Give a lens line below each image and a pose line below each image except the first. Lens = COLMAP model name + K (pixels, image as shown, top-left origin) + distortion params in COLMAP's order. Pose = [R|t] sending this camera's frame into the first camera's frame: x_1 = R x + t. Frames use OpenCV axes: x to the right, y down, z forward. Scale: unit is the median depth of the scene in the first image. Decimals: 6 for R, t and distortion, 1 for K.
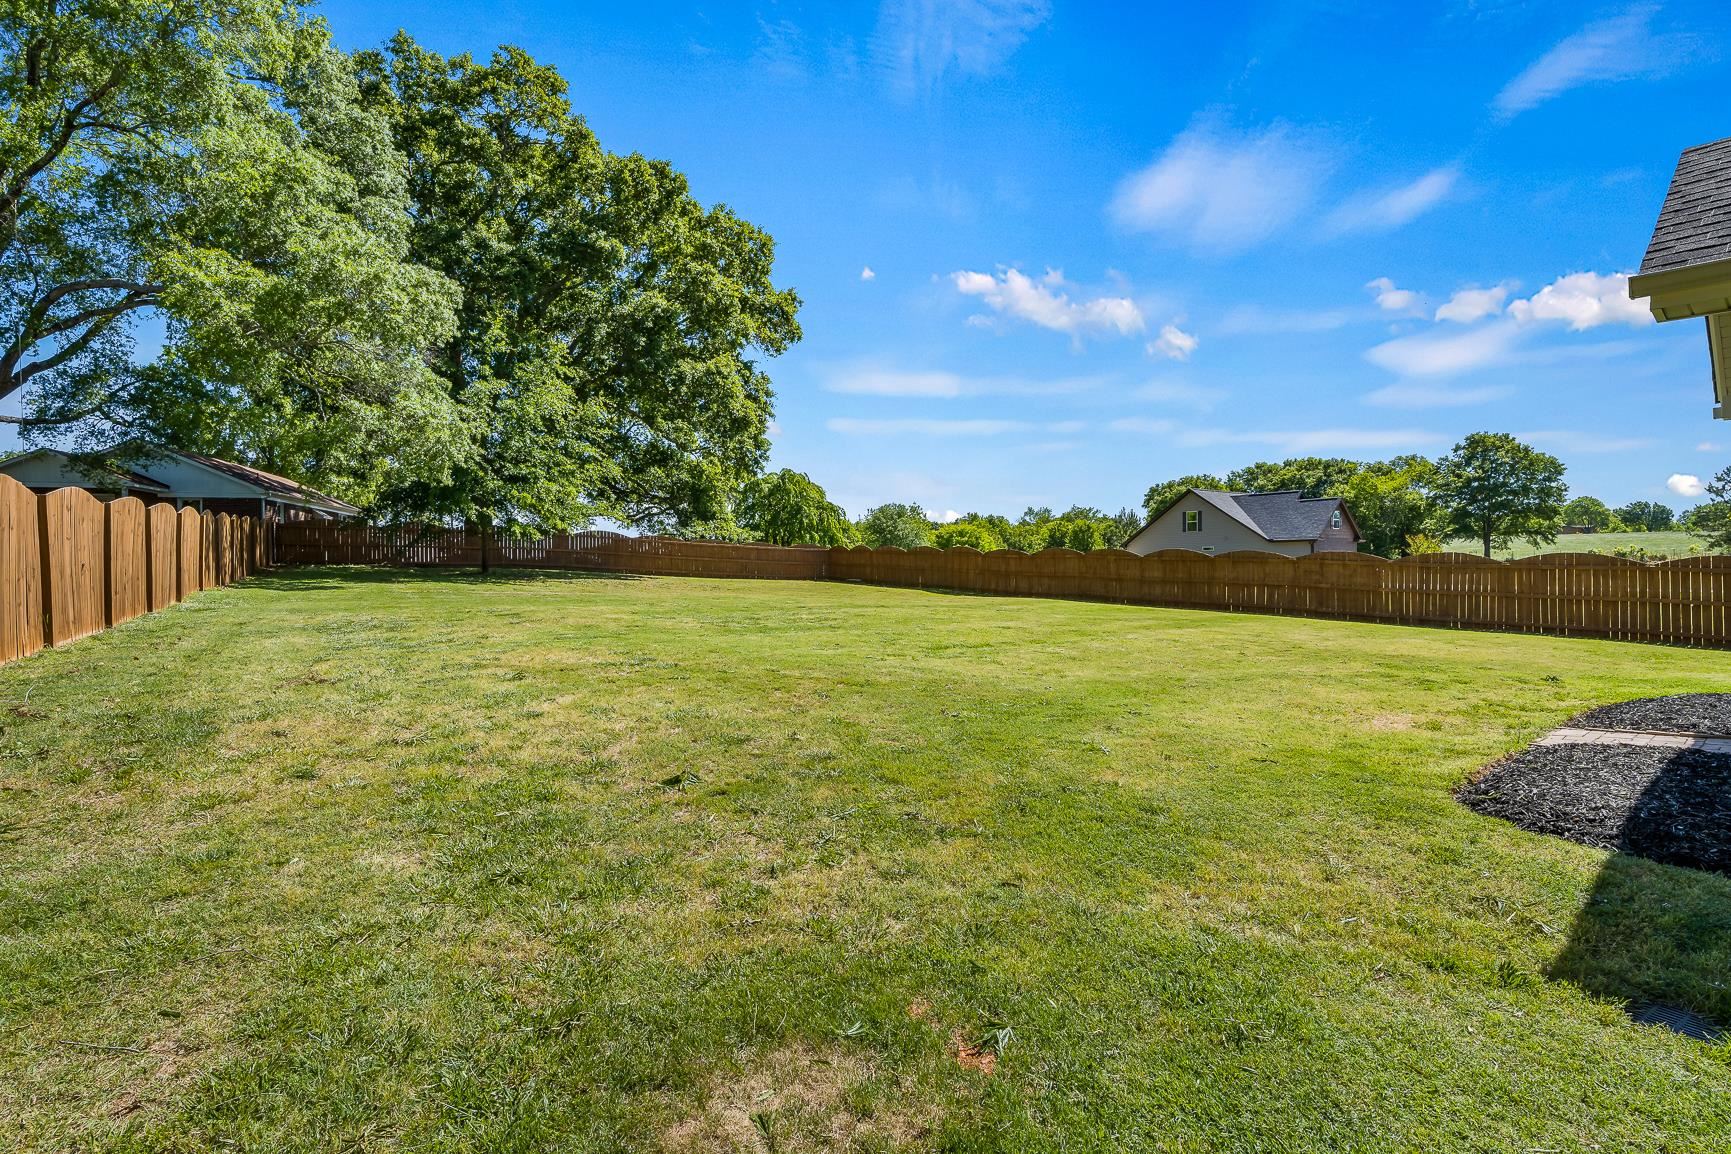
lens RADIAL K [[851.3, 0, 869.3], [0, 851.3, 583.7], [0, 0, 1]] dist [-0.003293, -0.000183]
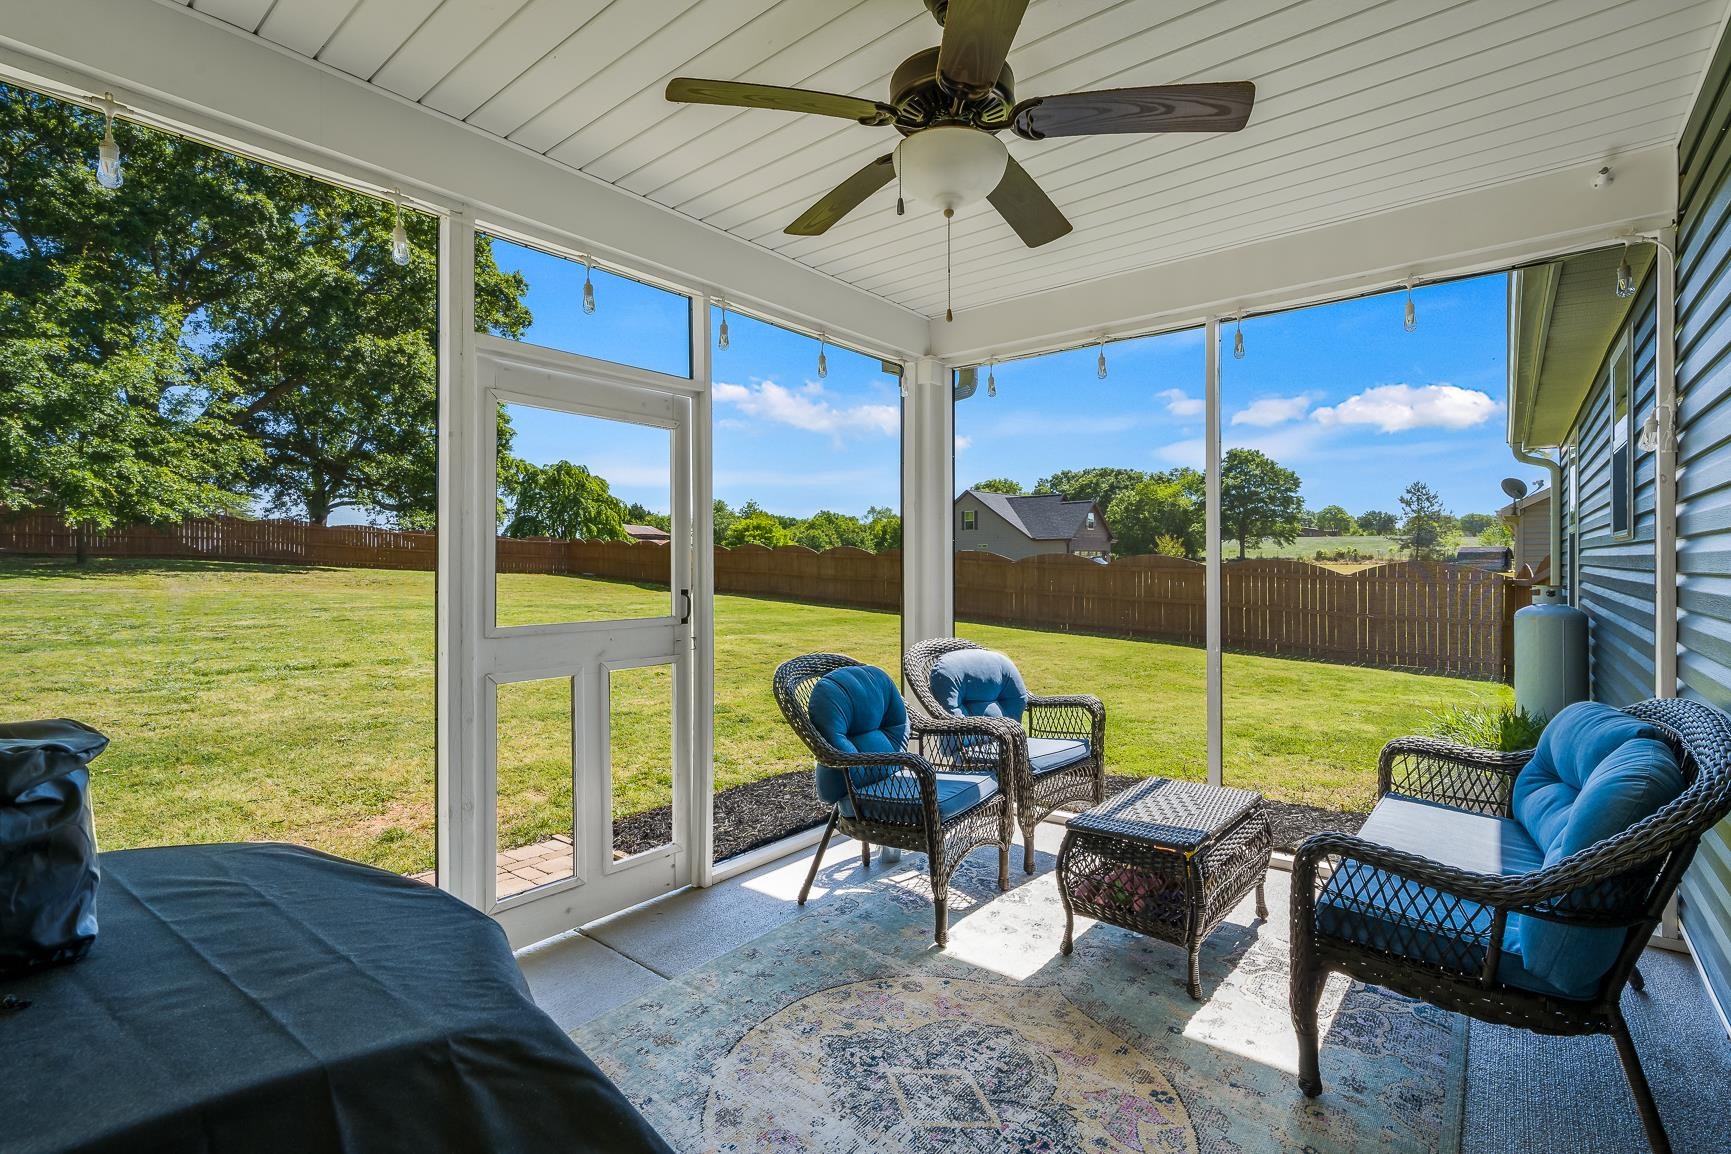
lens RADIAL K [[779.4, 0, 861.4], [0, 779.4, 570.3], [0, 0, 1]] dist [-0.001408, -0.000209]
pose [[0.988711, 0.005976, 0.149719, 0.095930], [-0.005079, 0.999967, -0.006374, -0.002879], [-0.149752, 0.005541, 0.988708, 0.042743]]
